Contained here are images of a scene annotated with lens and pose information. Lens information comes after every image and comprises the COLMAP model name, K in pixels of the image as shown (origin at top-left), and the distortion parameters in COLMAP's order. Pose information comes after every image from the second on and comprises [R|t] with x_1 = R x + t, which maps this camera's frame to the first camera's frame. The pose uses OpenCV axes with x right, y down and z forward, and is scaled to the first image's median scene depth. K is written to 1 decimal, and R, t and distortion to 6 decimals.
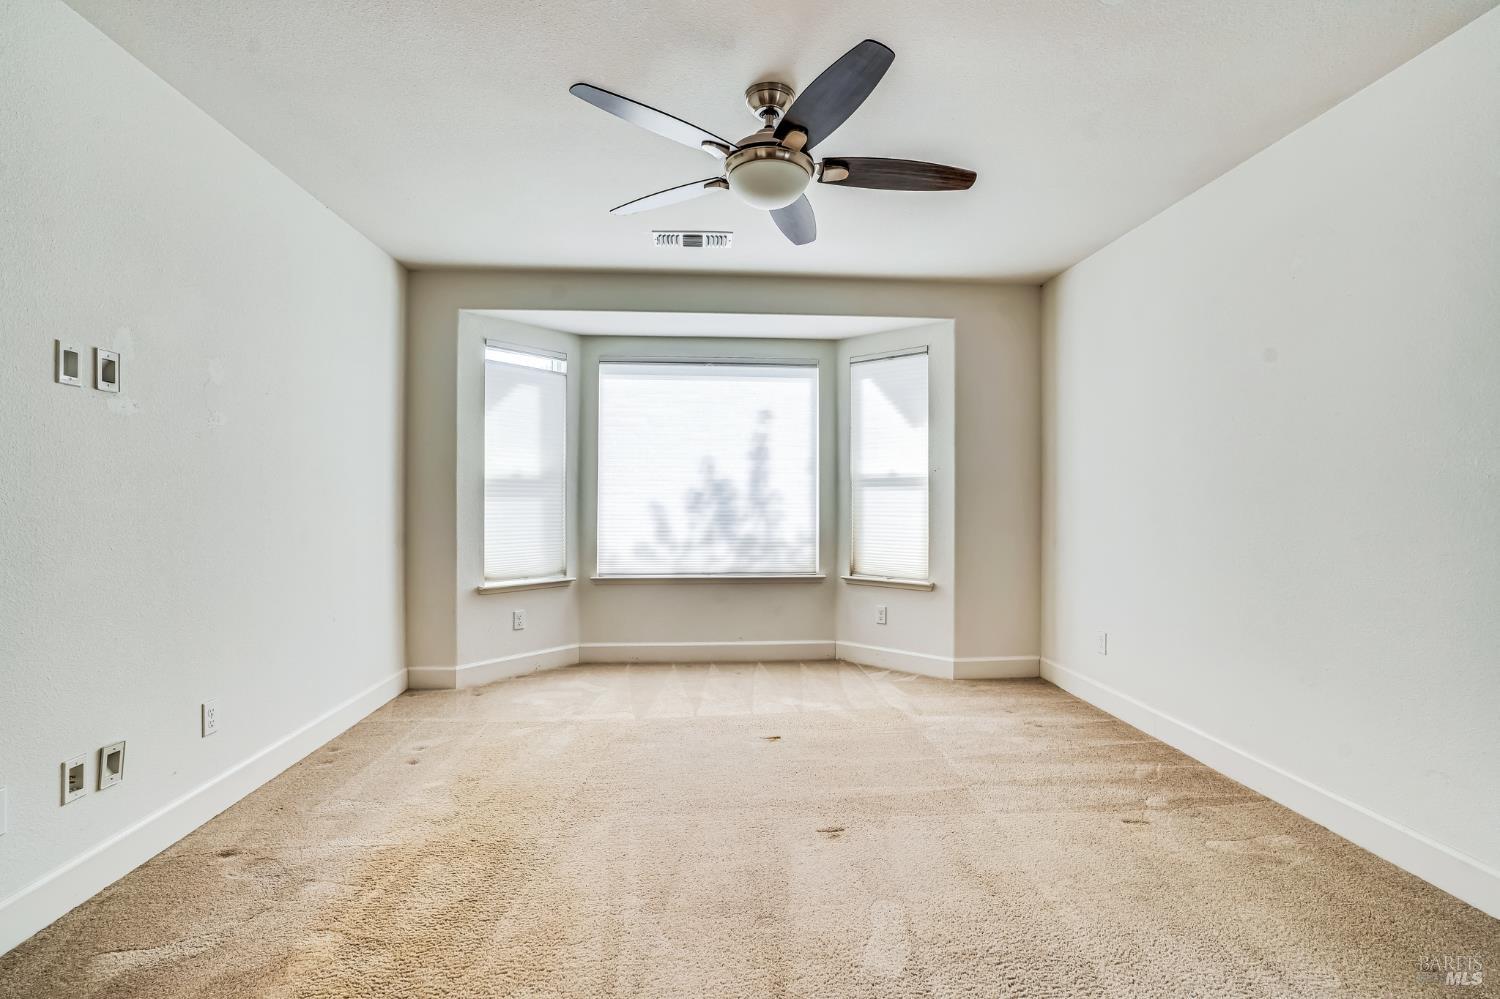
lens RADIAL K [[691.5, 0, 750.0], [0, 691.5, 499.5], [0, 0, 1]] dist [-0.048103, 0.017809]
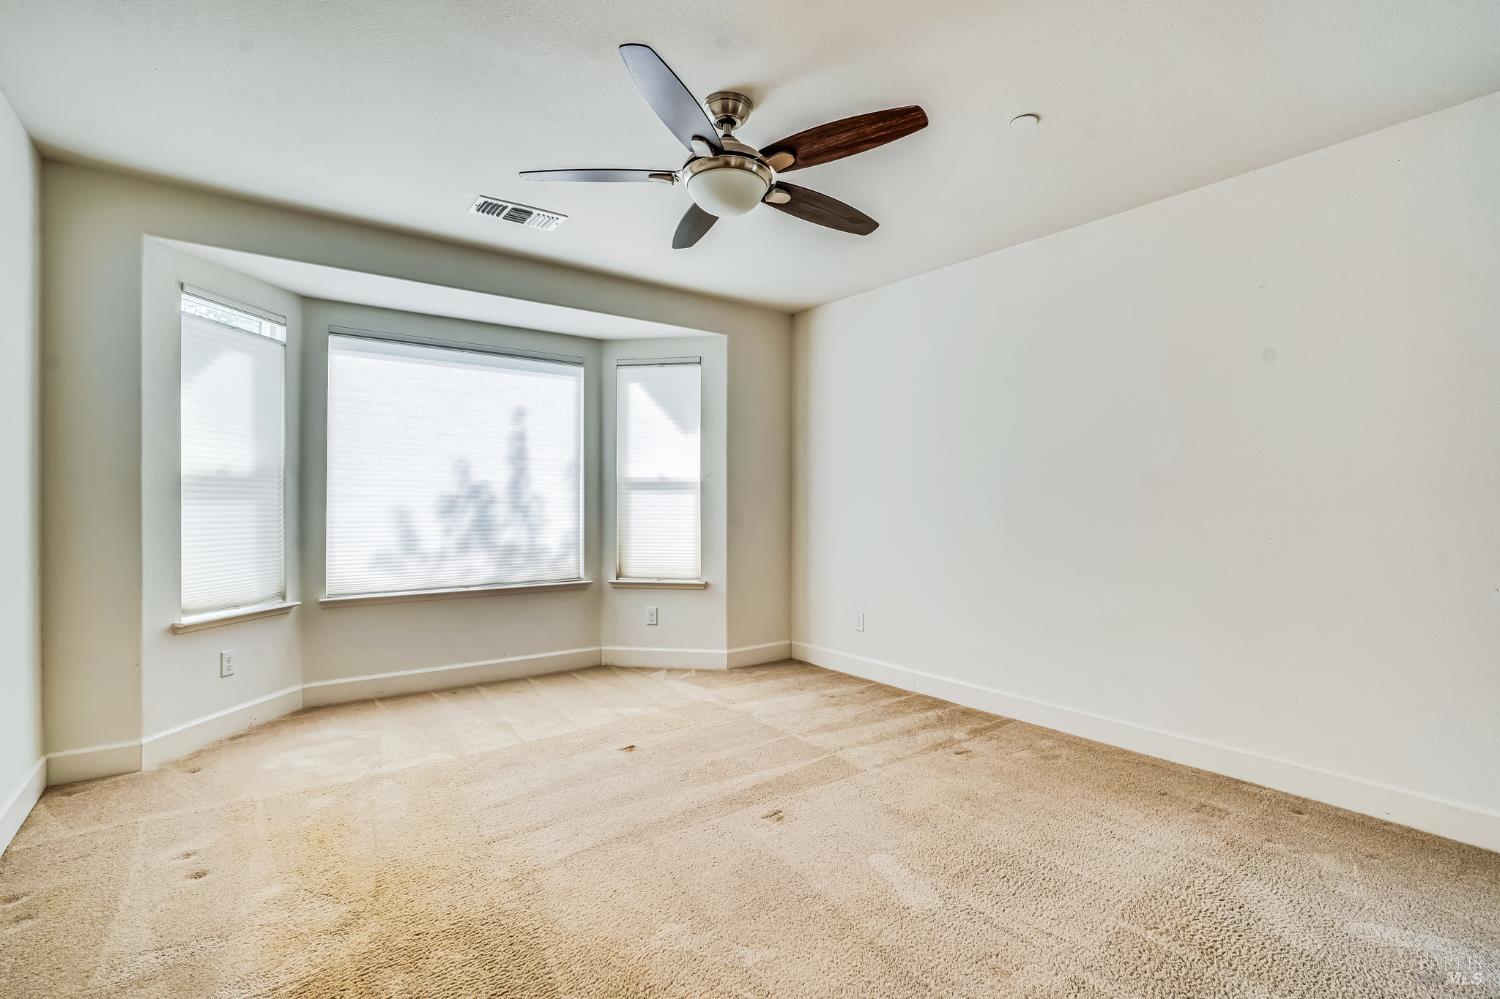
lens RADIAL K [[694.0, 0, 755.6], [0, 694.0, 505.9], [0, 0, 1]] dist [-0.042562, 0.018023]
pose [[0.841628, -0.002965, 0.540049, -0.236097], [0.000138, 0.999986, 0.005275, -0.000913], [-0.540057, -0.004365, 0.841617, 0.056531]]
